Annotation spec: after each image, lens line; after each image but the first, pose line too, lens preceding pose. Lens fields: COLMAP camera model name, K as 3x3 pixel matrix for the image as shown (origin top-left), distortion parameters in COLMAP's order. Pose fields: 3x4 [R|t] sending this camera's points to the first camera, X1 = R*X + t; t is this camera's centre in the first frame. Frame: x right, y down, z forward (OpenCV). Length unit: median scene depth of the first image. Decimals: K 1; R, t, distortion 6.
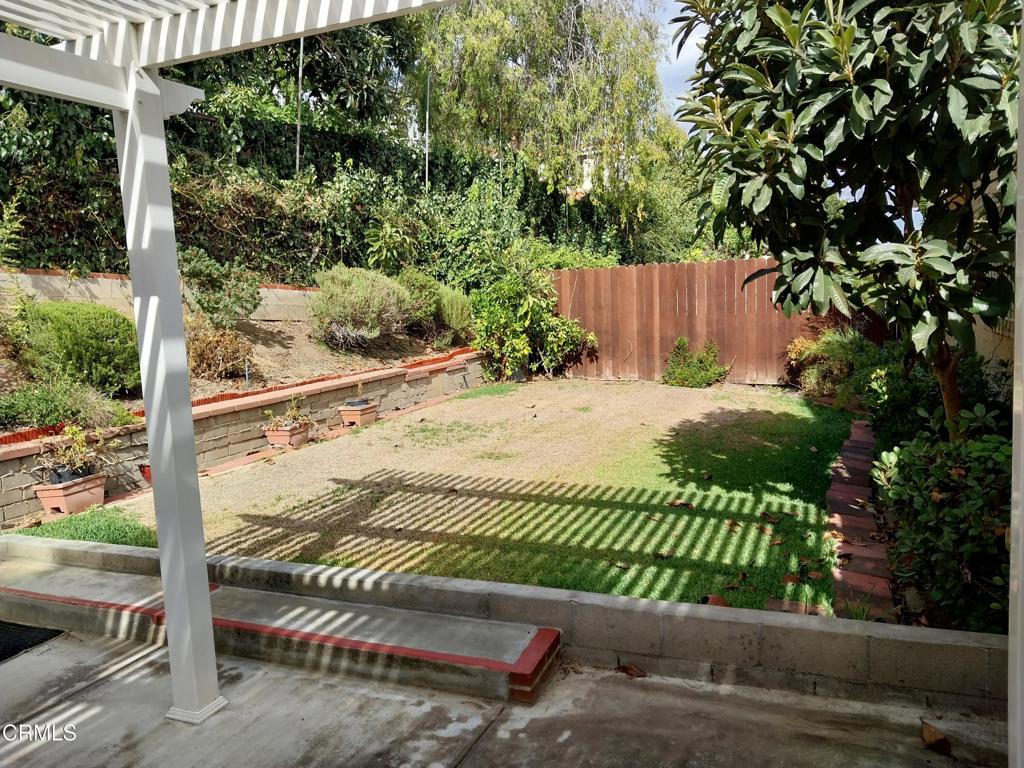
lens RADIAL K [[815.2, 0, 512.0], [0, 815.2, 384.0], [0, 0, 1]] dist [0.008988, -0.003867]
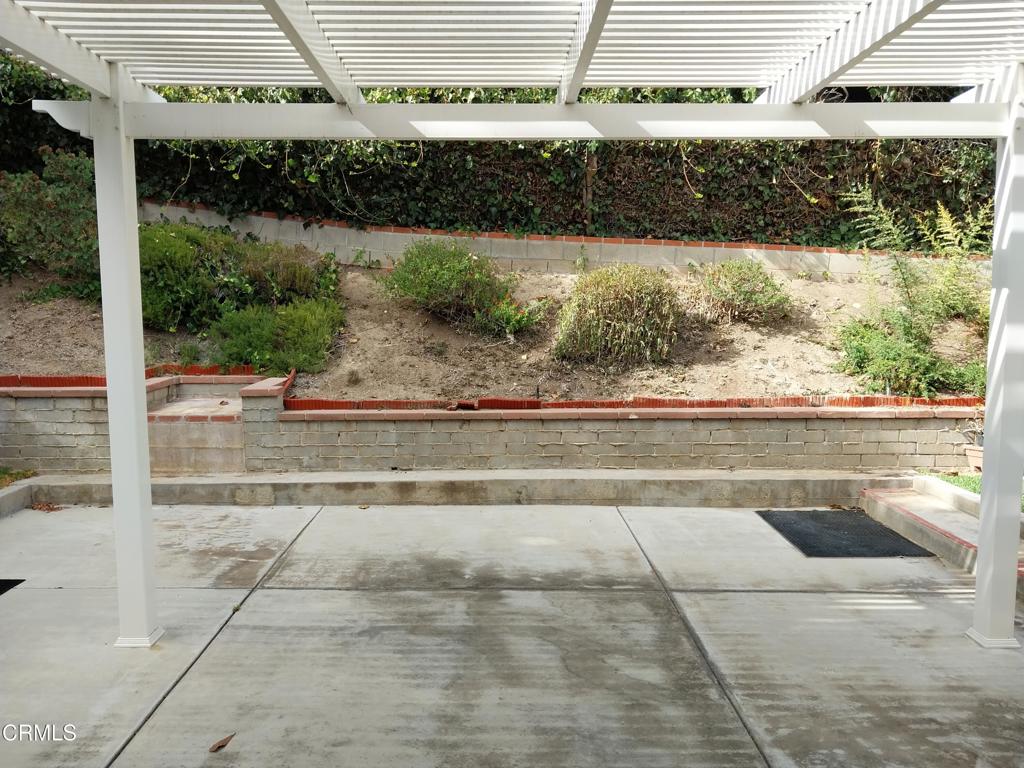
lens RADIAL K [[815.2, 0, 512.0], [0, 815.2, 384.0], [0, 0, 1]] dist [0.008988, -0.003867]
pose [[0.401071, 0.139384, -0.905381, 0.283508], [-0.119658, 0.987859, 0.099074, 0.000036], [0.908198, 0.068601, 0.412880, -0.113893]]
